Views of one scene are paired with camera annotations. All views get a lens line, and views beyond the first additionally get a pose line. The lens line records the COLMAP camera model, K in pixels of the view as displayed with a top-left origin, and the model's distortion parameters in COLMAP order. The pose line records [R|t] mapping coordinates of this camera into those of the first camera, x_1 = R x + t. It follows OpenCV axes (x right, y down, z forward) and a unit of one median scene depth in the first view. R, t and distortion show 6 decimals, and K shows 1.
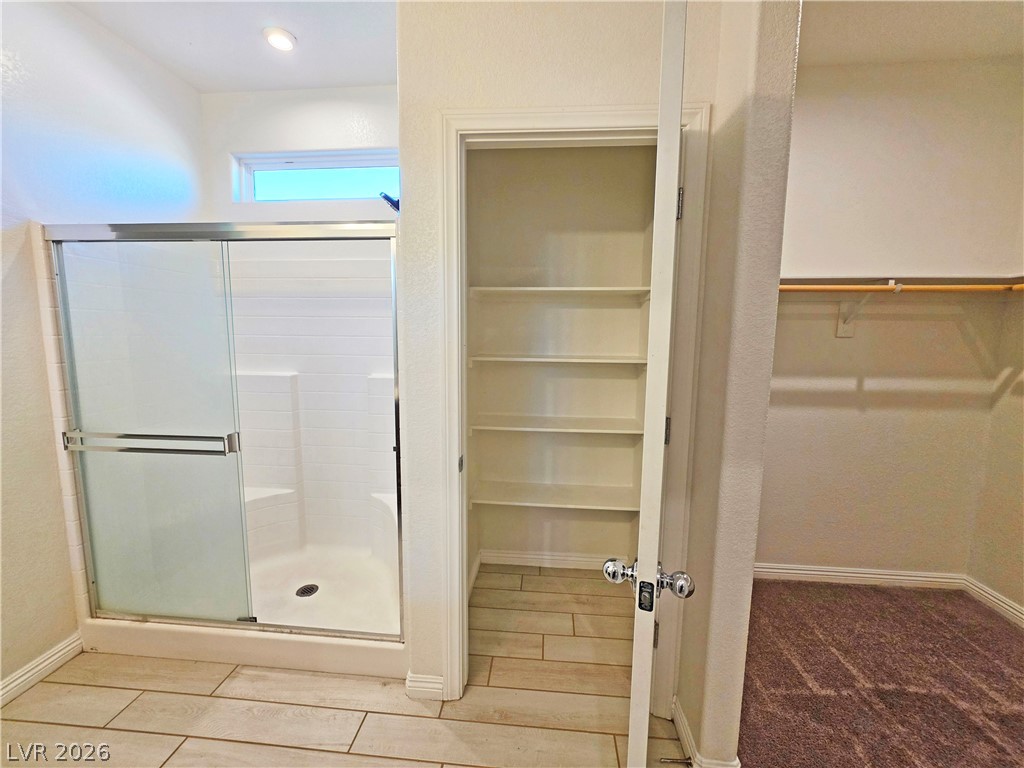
lens RADIAL K [[411.1, 0, 511.9], [0, 411.1, 379.6], [0, 0, 1]] dist [-0.002195, 0.000632]
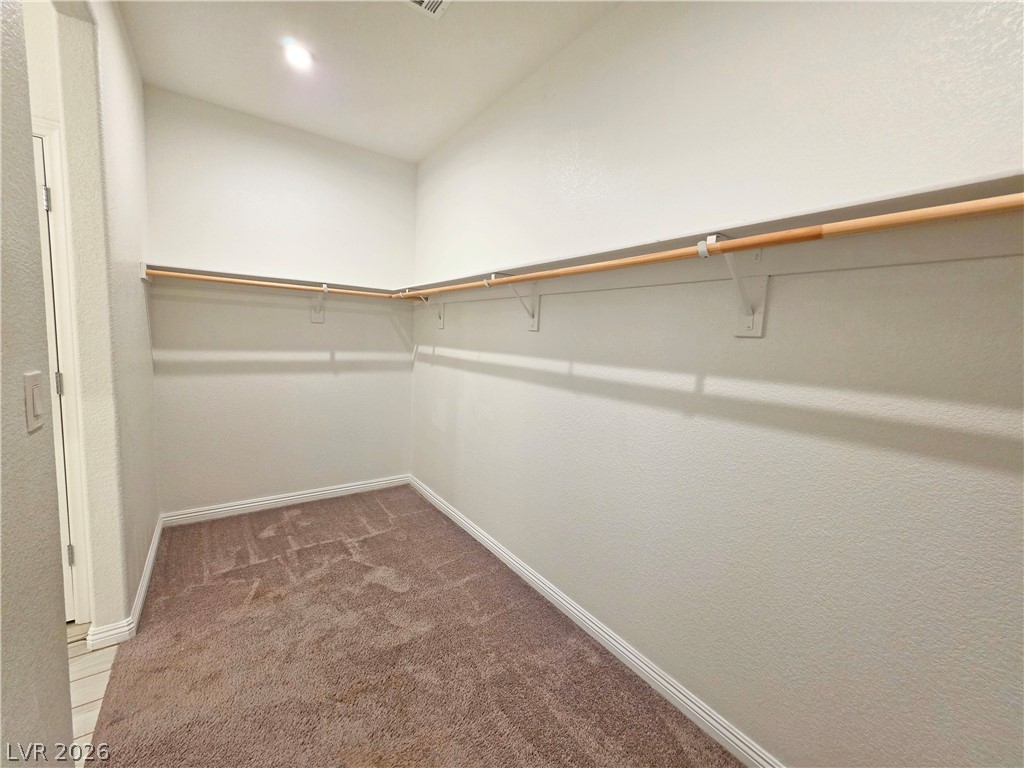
lens RADIAL K [[411.1, 0, 511.9], [0, 411.1, 379.6], [0, 0, 1]] dist [-0.002195, 0.000632]
pose [[0.755116, -0.043850, 0.654123, 0.387841], [0.038218, 0.999008, 0.022851, 0.087981], [-0.654476, 0.007744, 0.756043, -0.522566]]
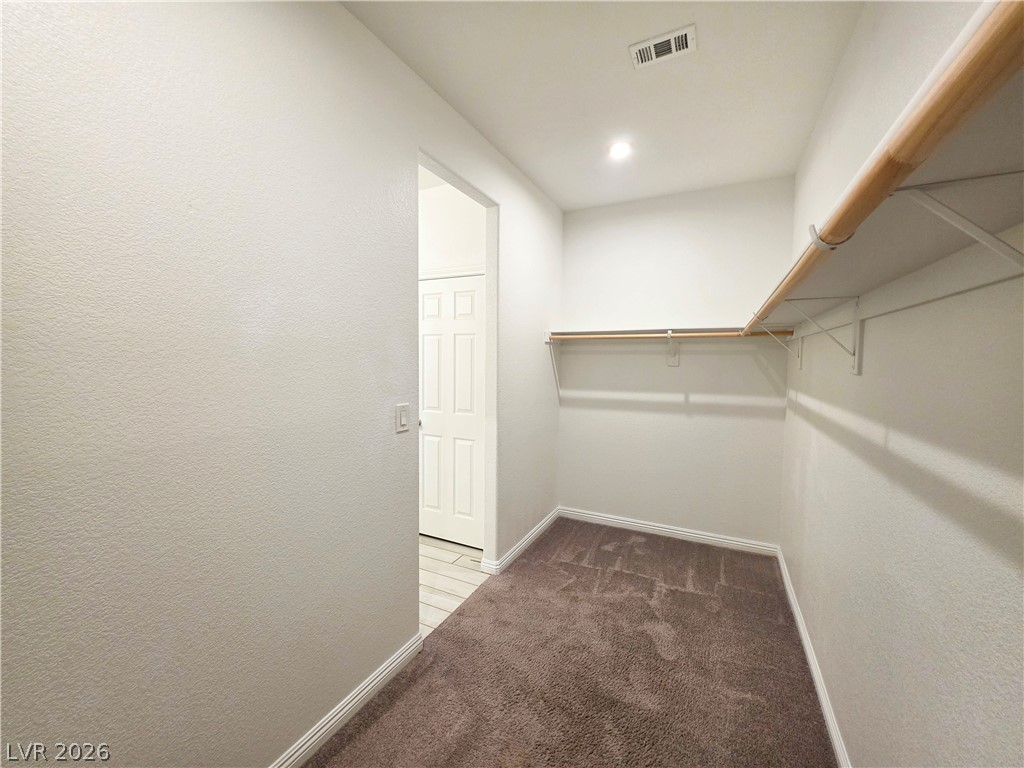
lens RADIAL K [[409.9, 0, 508.9], [0, 409.9, 377.9], [0, 0, 1]] dist [0.000364, 0.000182]
pose [[0.930134, 0.014731, -0.366924, 0.820435], [-0.041478, 0.997015, -0.065118, 0.063265], [0.364870, 0.075787, 0.927969, -0.617970]]
